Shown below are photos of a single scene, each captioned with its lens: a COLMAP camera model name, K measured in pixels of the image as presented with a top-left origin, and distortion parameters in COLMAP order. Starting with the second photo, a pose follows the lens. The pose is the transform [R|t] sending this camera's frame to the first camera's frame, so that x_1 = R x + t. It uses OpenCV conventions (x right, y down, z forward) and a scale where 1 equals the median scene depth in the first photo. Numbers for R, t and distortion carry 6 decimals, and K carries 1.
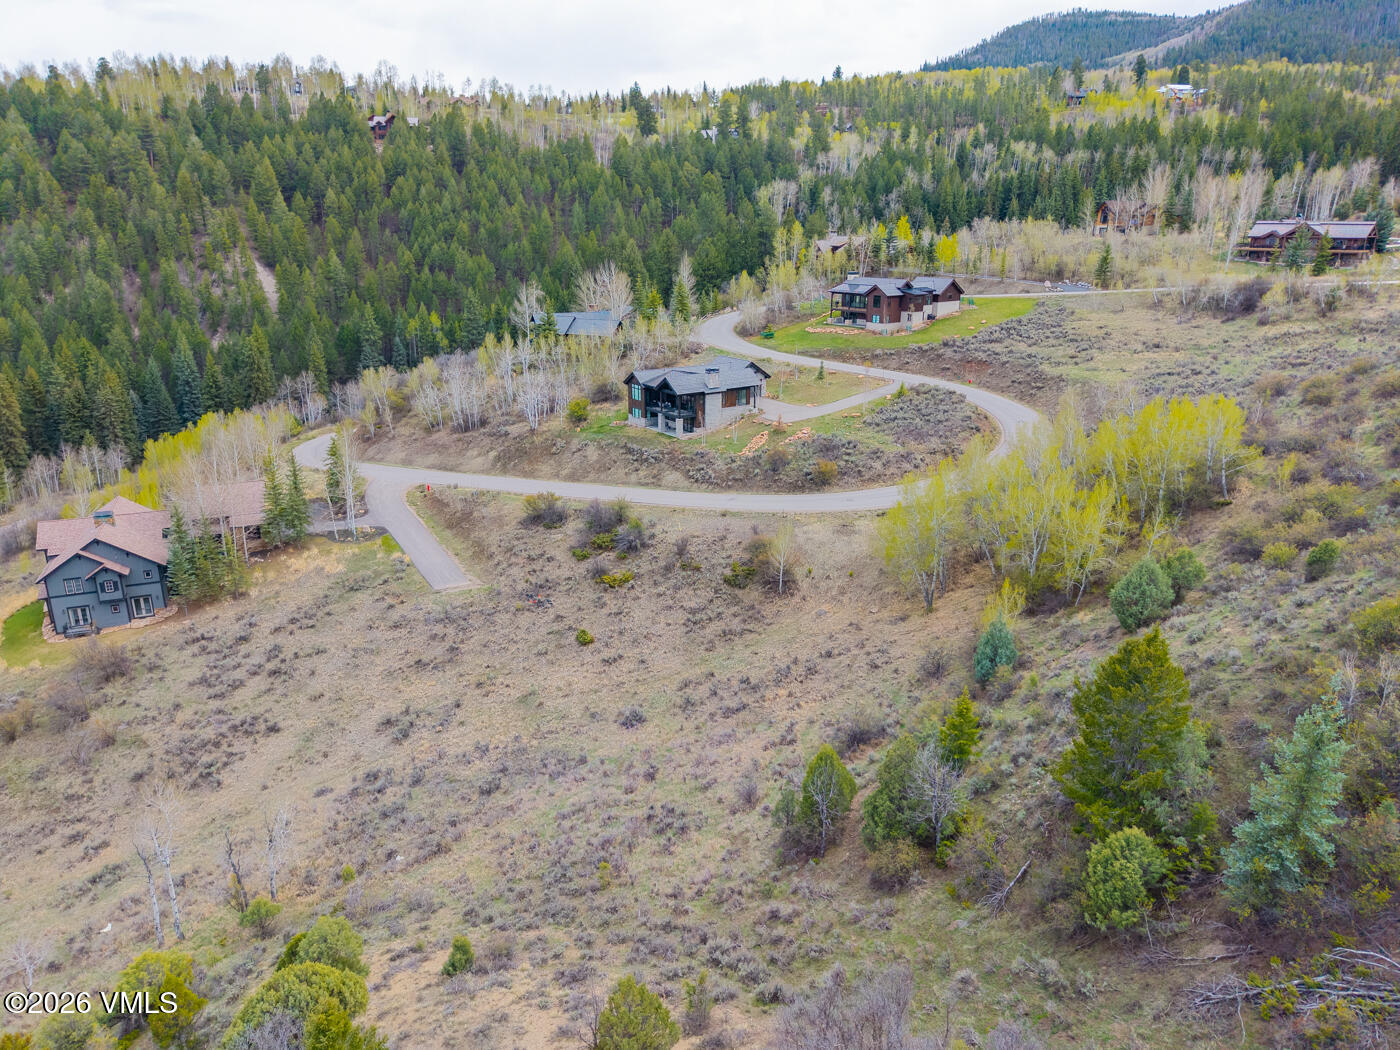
lens RADIAL K [[957.5, 0, 700.0], [0, 957.5, 525.0], [0, 0, 1]] dist [0.106665, -0.139363]
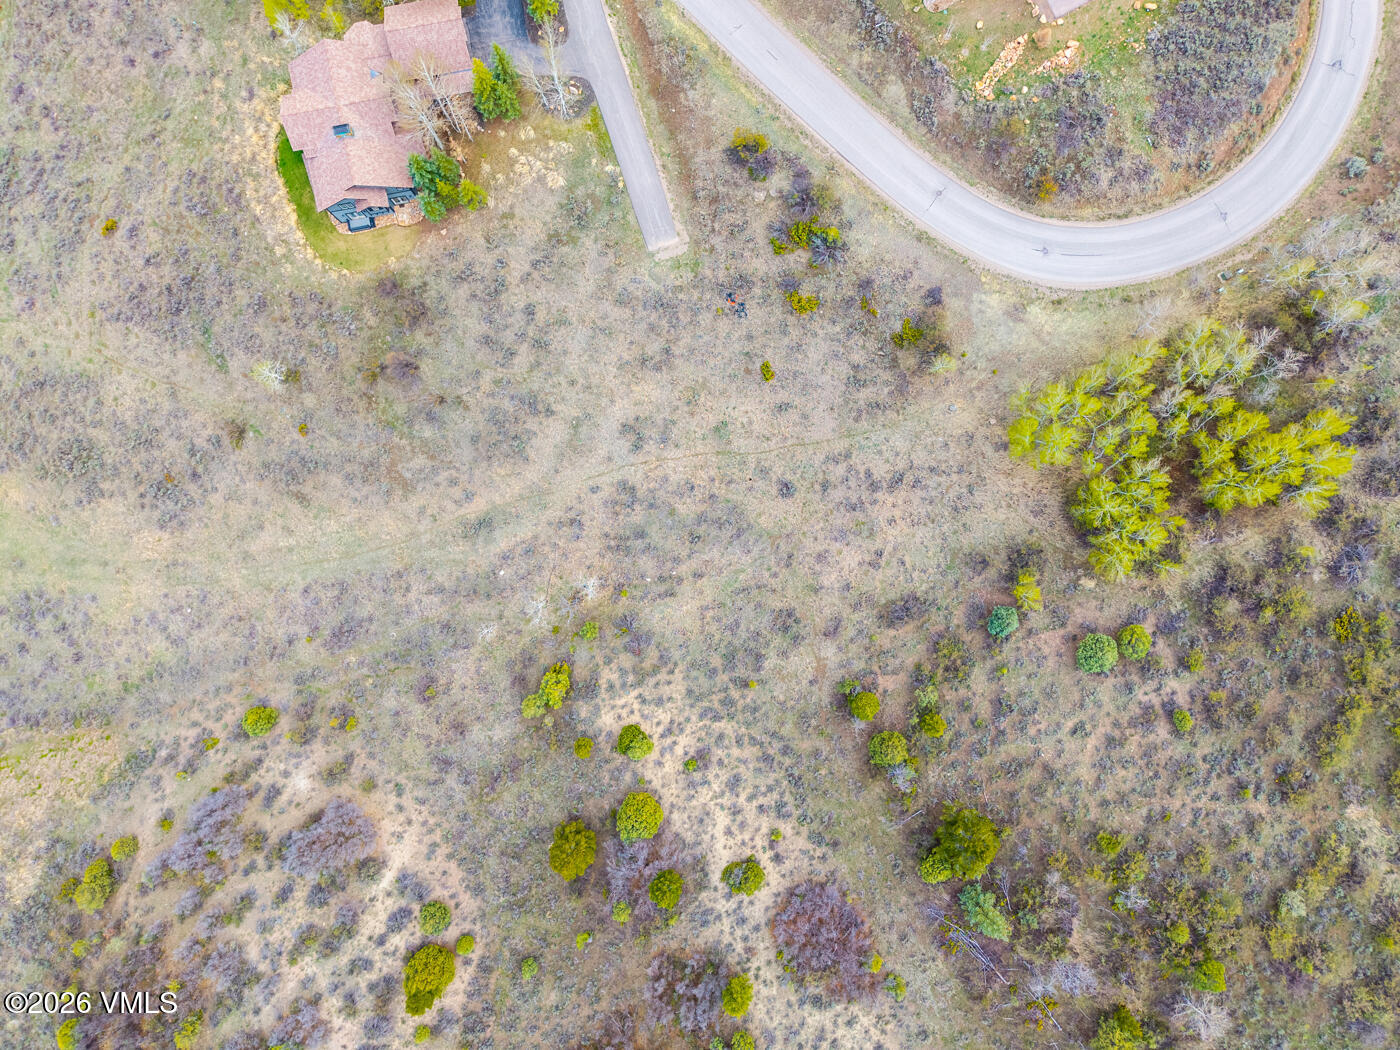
lens RADIAL K [[957.5, 0, 700.0], [0, 957.5, 525.0], [0, 0, 1]] dist [0.106665, -0.139363]
pose [[0.980267, 0.197333, 0.011640, -0.175164], [-0.072293, 0.303071, 0.950222, -0.987466], [0.183982, -0.932313, 0.311356, 0.377710]]
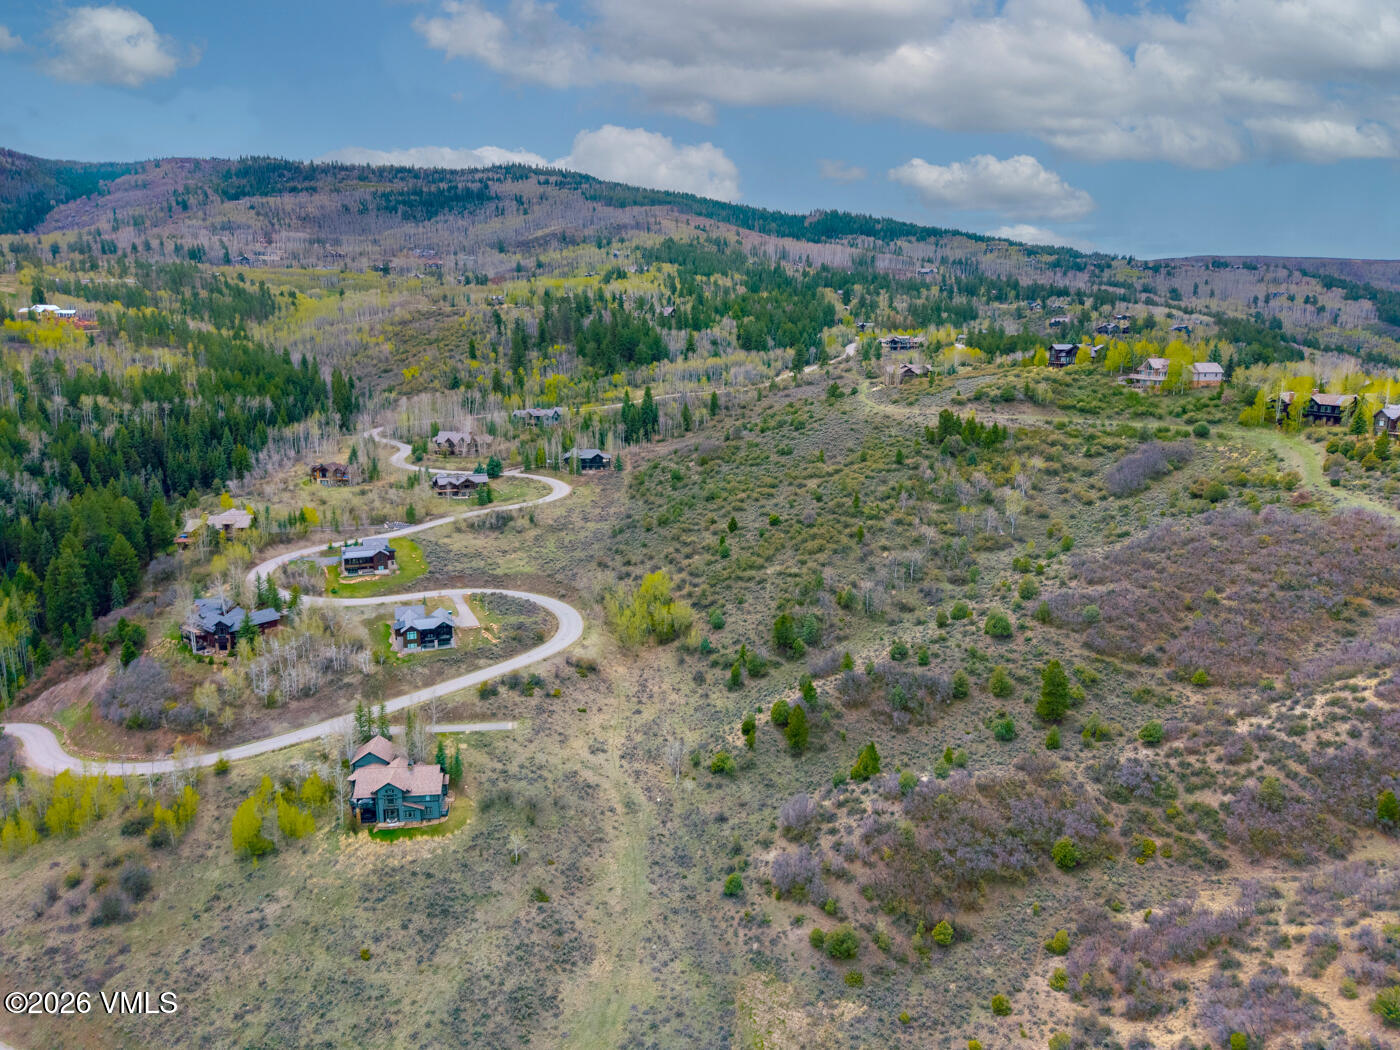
lens RADIAL K [[957.5, 0, 700.0], [0, 957.5, 525.0], [0, 0, 1]] dist [0.106665, -0.139363]
pose [[0.293370, -0.207265, 0.933261, -2.348247], [0.293476, 0.948604, 0.118419, -0.575033], [-0.909839, 0.239149, 0.339119, -0.334820]]
